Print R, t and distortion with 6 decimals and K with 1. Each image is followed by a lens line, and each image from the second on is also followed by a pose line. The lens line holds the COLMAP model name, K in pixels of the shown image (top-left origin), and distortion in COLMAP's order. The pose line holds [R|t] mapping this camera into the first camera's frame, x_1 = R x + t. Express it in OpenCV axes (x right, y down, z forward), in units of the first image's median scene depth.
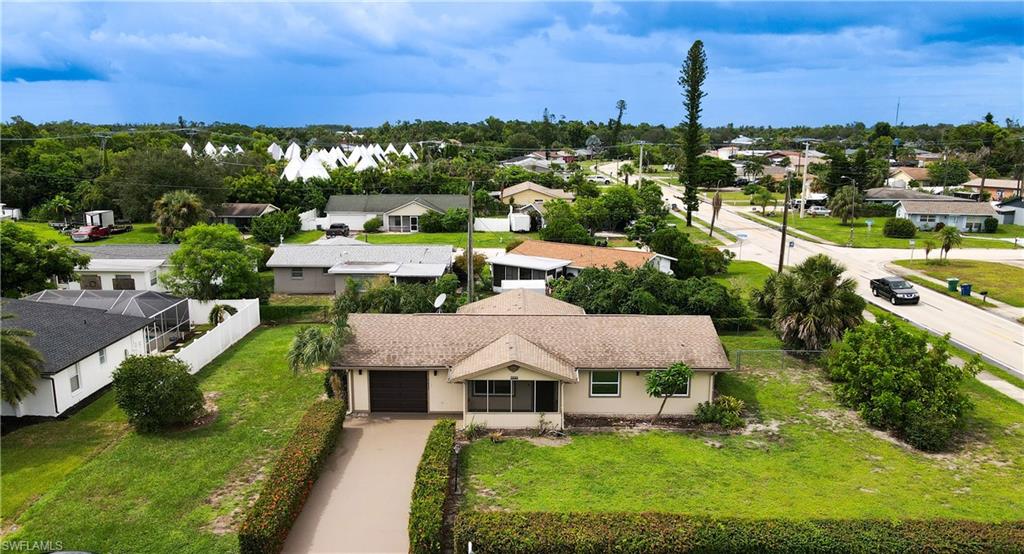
lens RADIAL K [[778.4, 0, 499.2], [0, 778.4, 264.3], [0, 0, 1]] dist [0.019822, 0.004310]
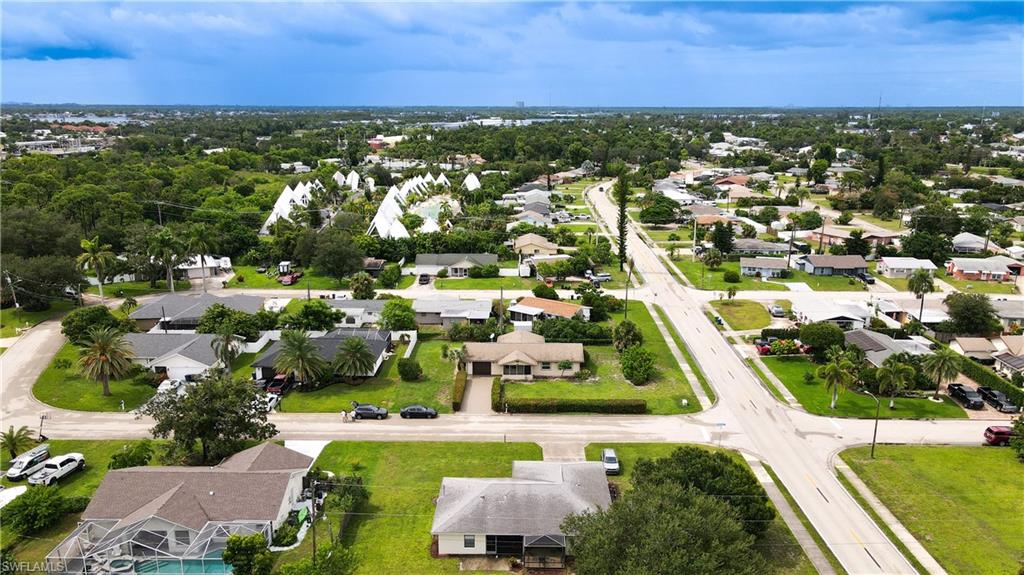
lens RADIAL K [[760.5, 0, 516.0], [0, 760.5, 288.0], [0, 0, 1]] dist [0.015601, 0.006466]
pose [[0.999988, 0.000087, 0.004951, -0.003156], [-0.000422, 0.997706, 0.067691, -0.327268], [-0.004934, -0.067692, 0.997694, -1.817627]]
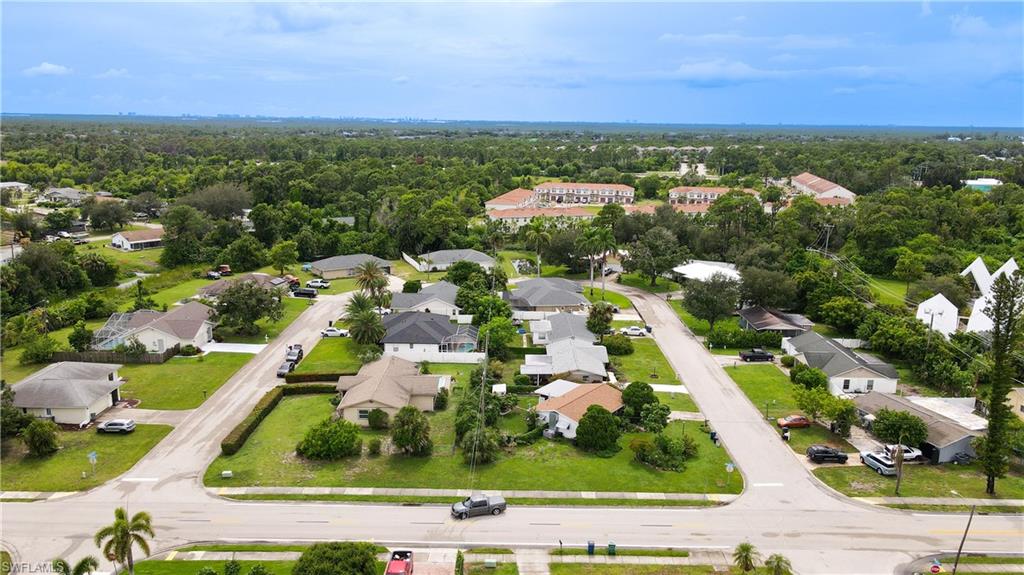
lens RADIAL K [[760.5, 0, 516.0], [0, 760.5, 288.0], [0, 0, 1]] dist [0.015601, 0.006466]
pose [[0.013139, 0.216006, -0.976304, 2.445059], [-0.182735, 0.960464, 0.210042, -0.829497], [0.983074, 0.175645, 0.052091, 1.193230]]
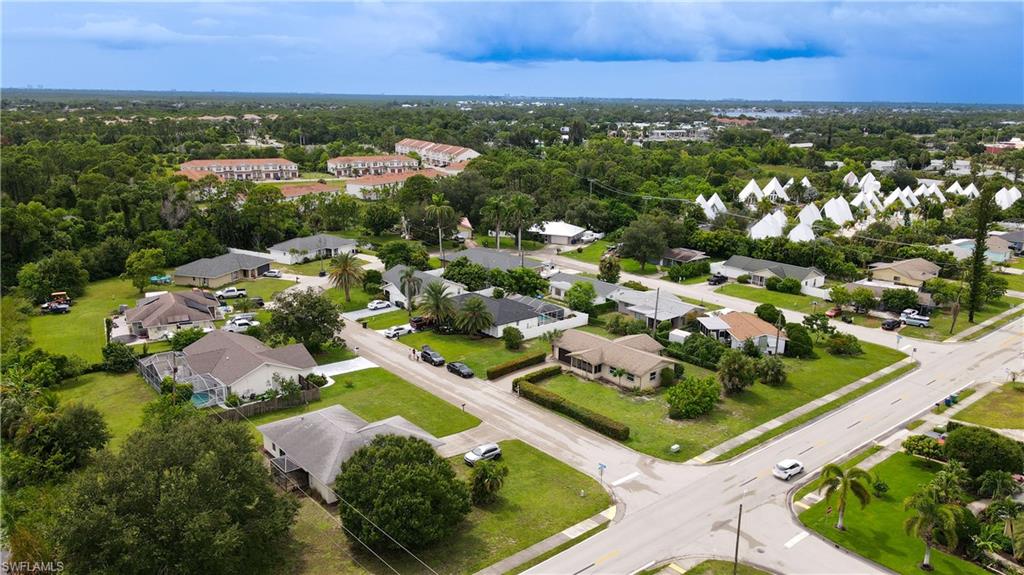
lens RADIAL K [[760.5, 0, 516.0], [0, 760.5, 288.0], [0, 0, 1]] dist [0.015601, 0.006466]
pose [[0.661616, 0.193148, -0.724540, 1.695794], [-0.140680, 0.981071, 0.133072, -0.432764], [0.736528, 0.013885, 0.676265, -1.104118]]
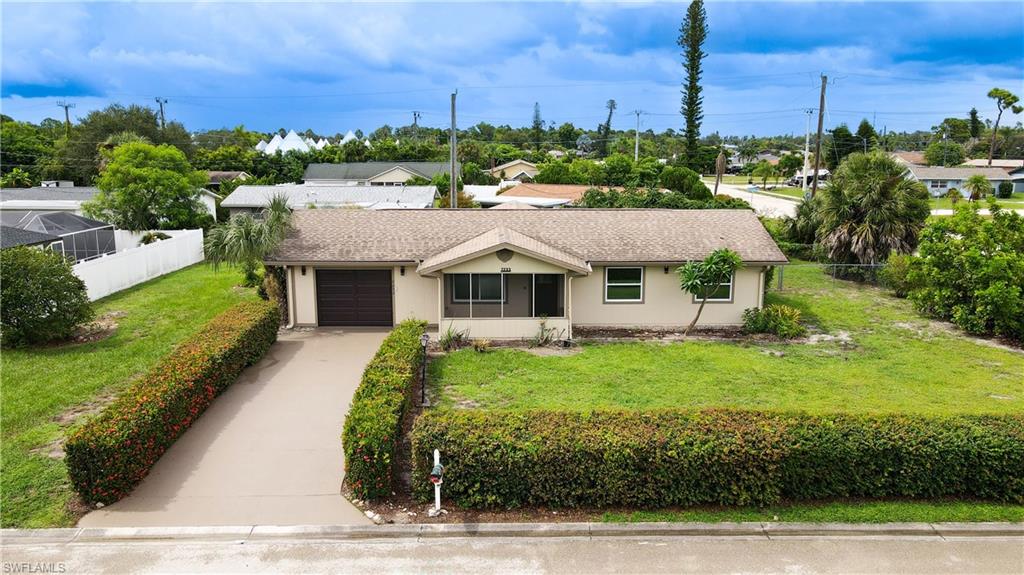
lens RADIAL K [[756.7, 0, 511.7], [0, 756.7, 255.9], [0, 0, 1]] dist [0.021352, 0.004664]
pose [[0.999625, -0.005137, 0.026898, 0.004211], [0.005860, 0.999623, -0.026836, 0.123941], [-0.026750, 0.026983, 0.999278, 0.219591]]
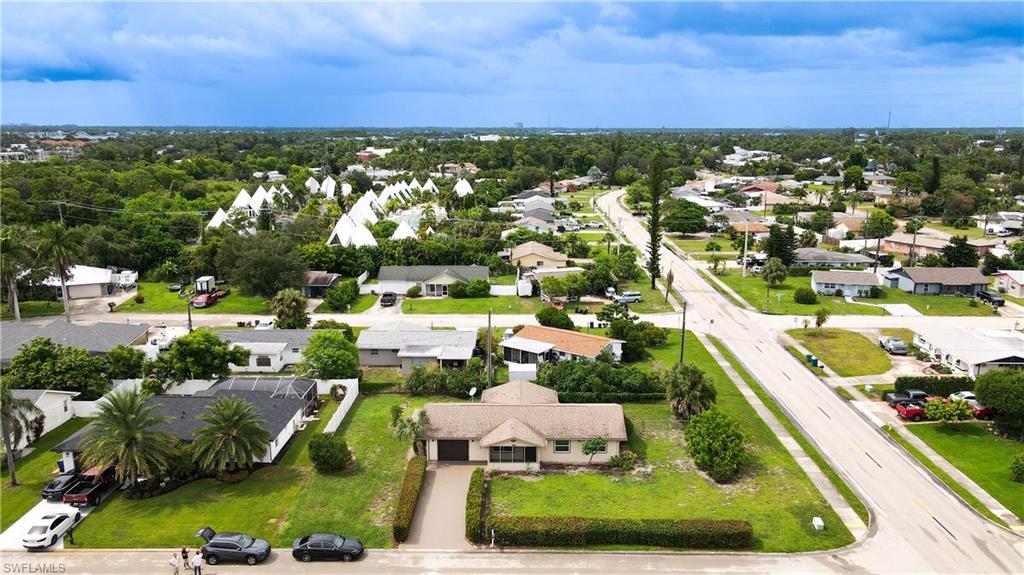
lens RADIAL K [[758.5, 0, 513.5], [0, 758.5, 273.6], [0, 0, 1]] dist [0.019027, 0.003126]
pose [[0.999995, -0.000204, 0.003183, 0.010211], [0.000136, 0.999775, 0.021209, -0.263144], [-0.003187, -0.021209, 0.999770, -0.722056]]
